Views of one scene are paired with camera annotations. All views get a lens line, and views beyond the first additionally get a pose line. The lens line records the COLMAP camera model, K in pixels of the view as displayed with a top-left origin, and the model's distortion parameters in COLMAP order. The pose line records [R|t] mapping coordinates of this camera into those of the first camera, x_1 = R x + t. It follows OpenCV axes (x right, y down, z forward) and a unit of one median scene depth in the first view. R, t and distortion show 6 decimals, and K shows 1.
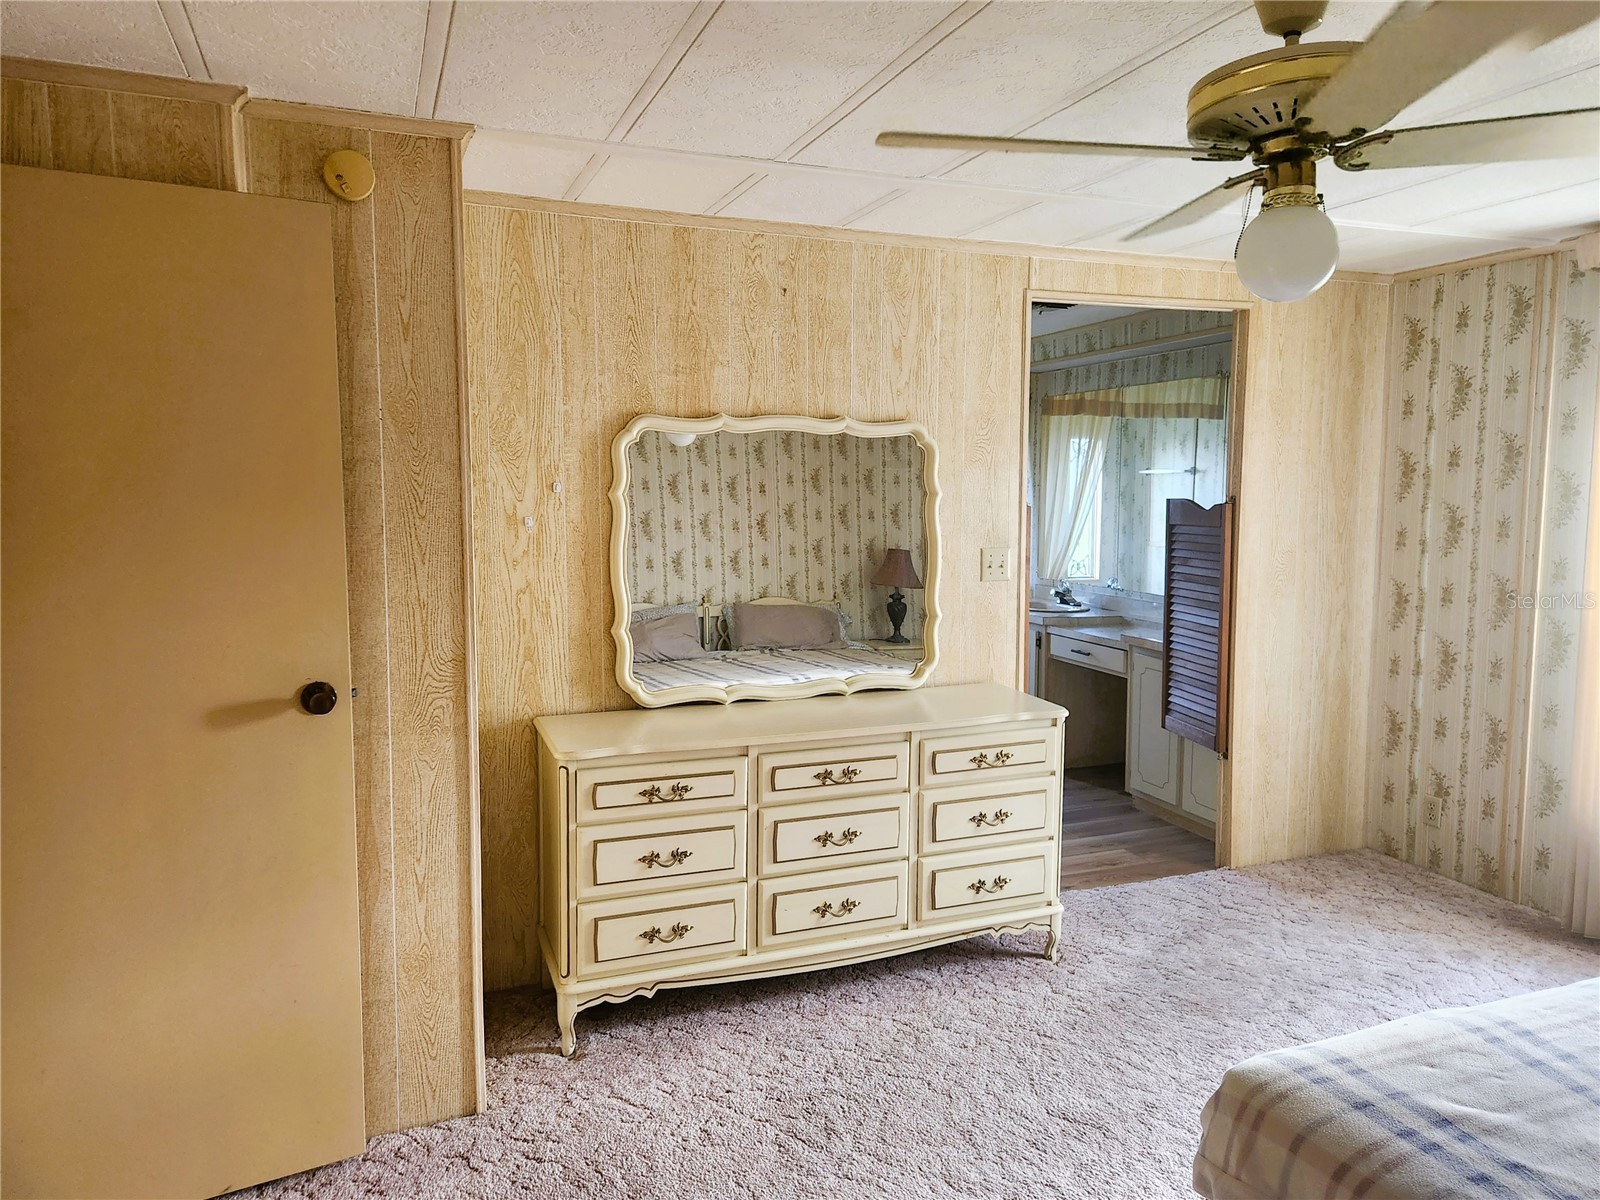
lens RADIAL K [[1120.5, 0, 800.2], [0, 1120.5, 598.4], [0, 0, 1]] dist [0.069401, 0.001670]
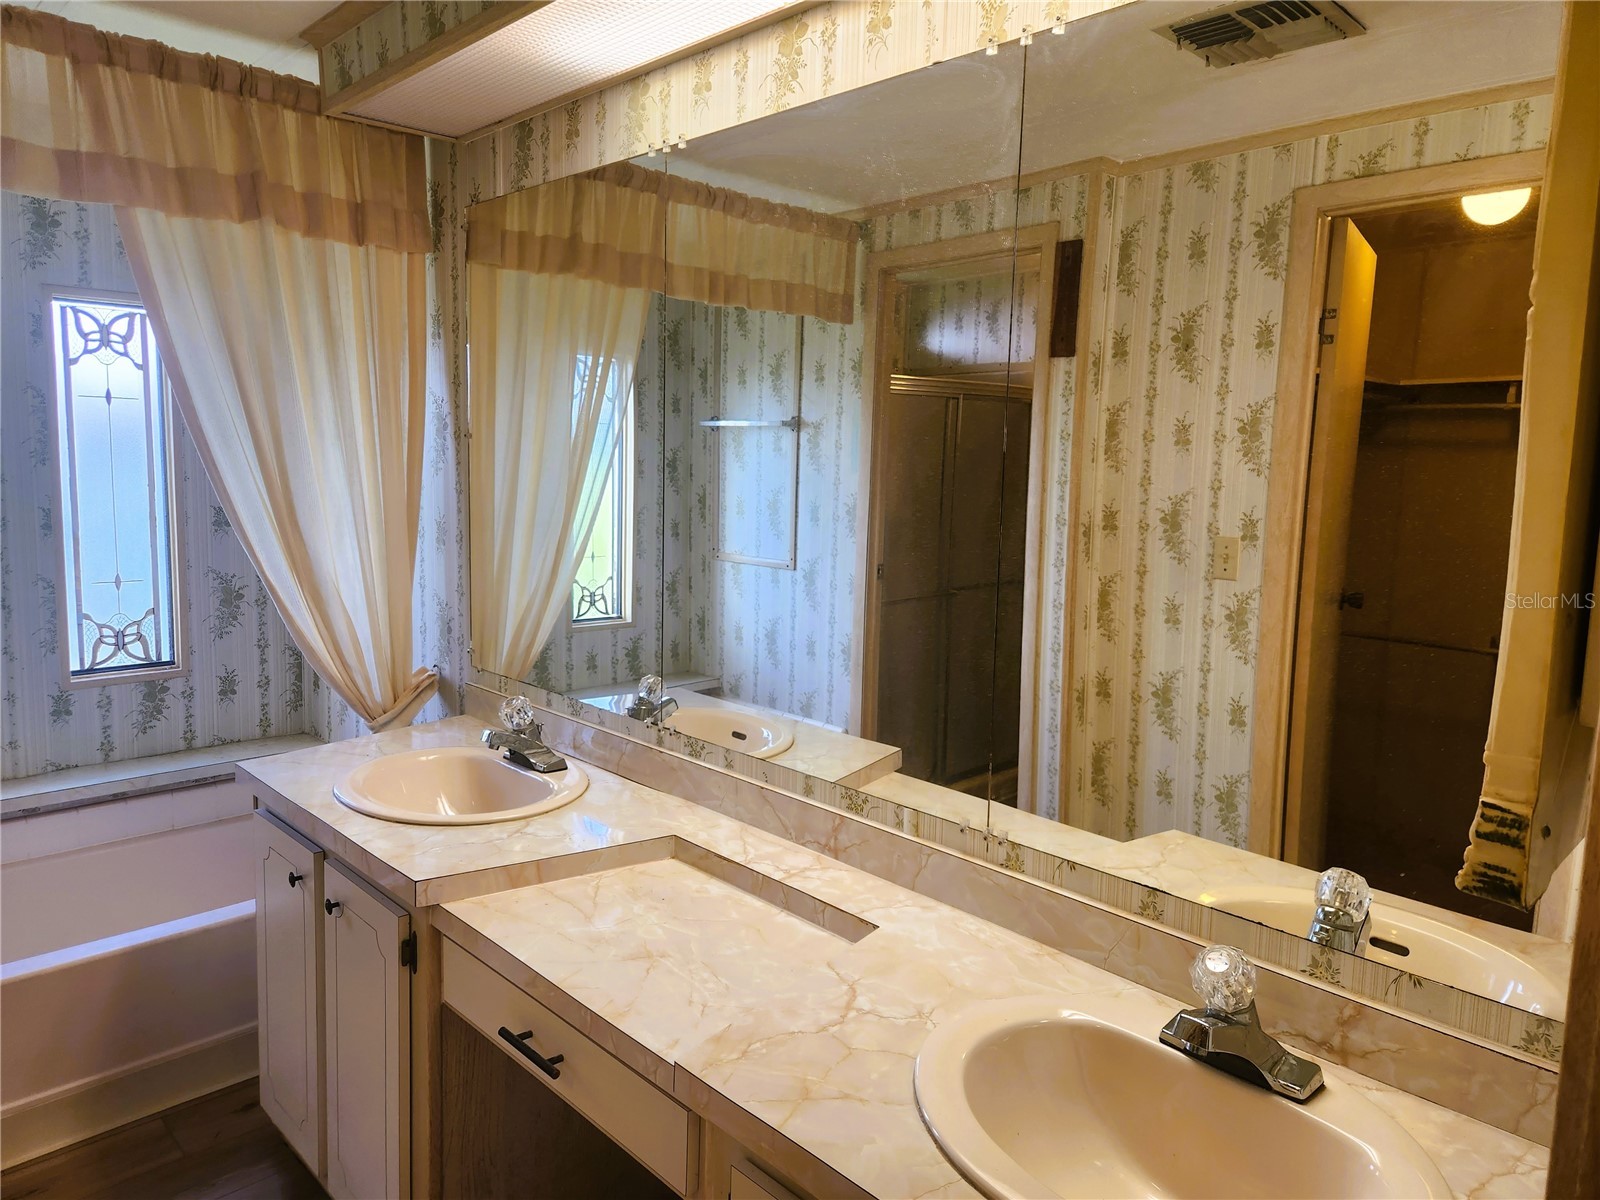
lens RADIAL K [[1120.5, 0, 798.1], [0, 1120.5, 599.4], [0, 0, 1]] dist [0.069401, 0.001670]
pose [[0.924786, -0.023569, 0.379758, 0.142616], [0.012623, 0.999431, 0.031288, -0.045507], [-0.380279, -0.024141, 0.924557, 0.499256]]
